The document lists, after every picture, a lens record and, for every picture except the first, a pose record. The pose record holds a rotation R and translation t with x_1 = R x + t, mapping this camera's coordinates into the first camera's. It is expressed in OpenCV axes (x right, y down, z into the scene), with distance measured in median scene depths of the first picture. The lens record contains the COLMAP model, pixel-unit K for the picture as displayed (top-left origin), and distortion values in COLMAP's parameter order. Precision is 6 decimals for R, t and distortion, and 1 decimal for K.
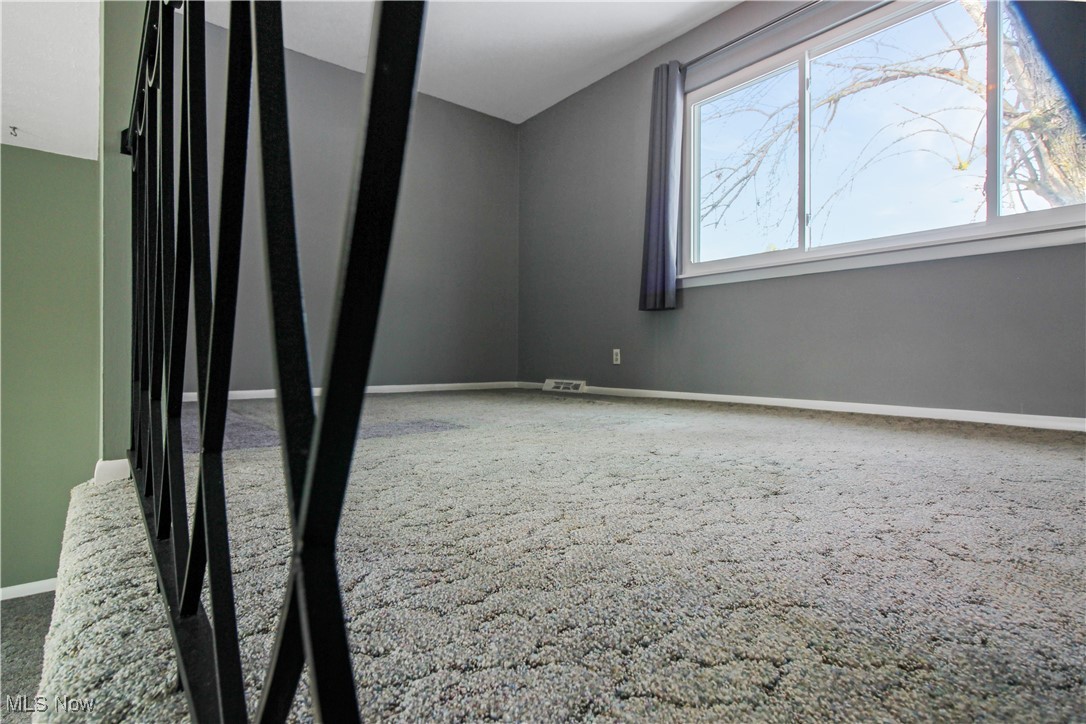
lens RADIAL K [[555.8, 0, 548.0], [0, 555.8, 360.8], [0, 0, 1]] dist [-0.005575, -0.006512]
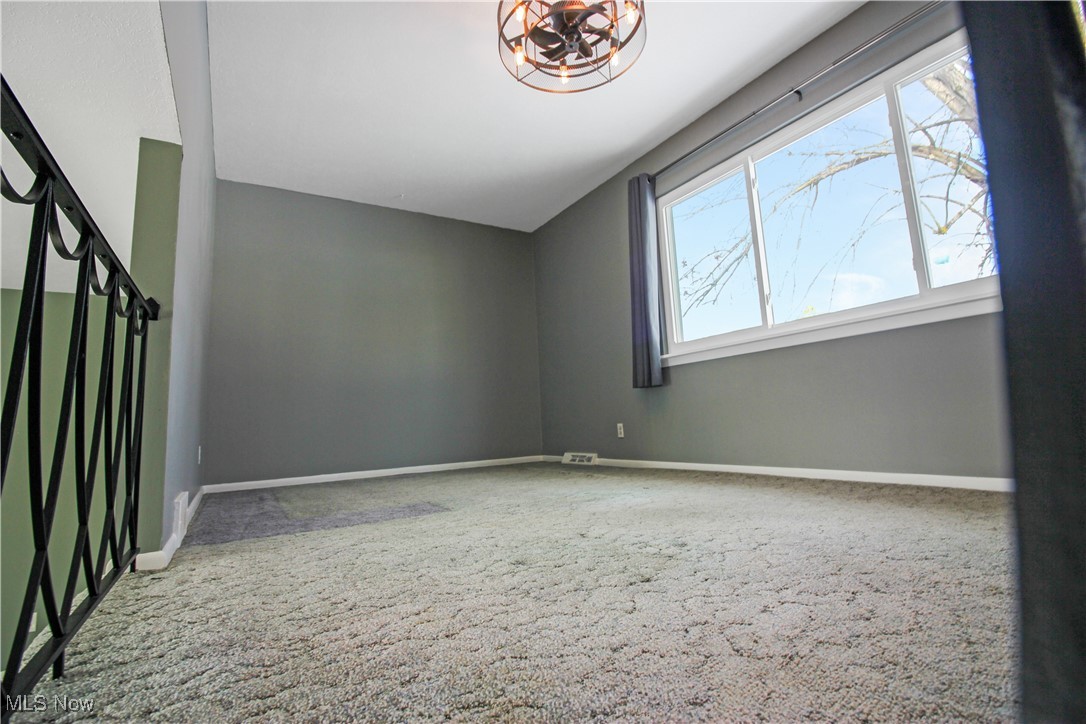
lens RADIAL K [[509.7, 0, 551.7], [0, 509.7, 353.0], [0, 0, 1]] dist [-0.017192, -0.005593]
pose [[0.991375, -0.068235, -0.111888, 0.381200], [0.051800, 0.988261, -0.143726, -0.070948], [0.120382, 0.136691, 0.983272, -0.066131]]
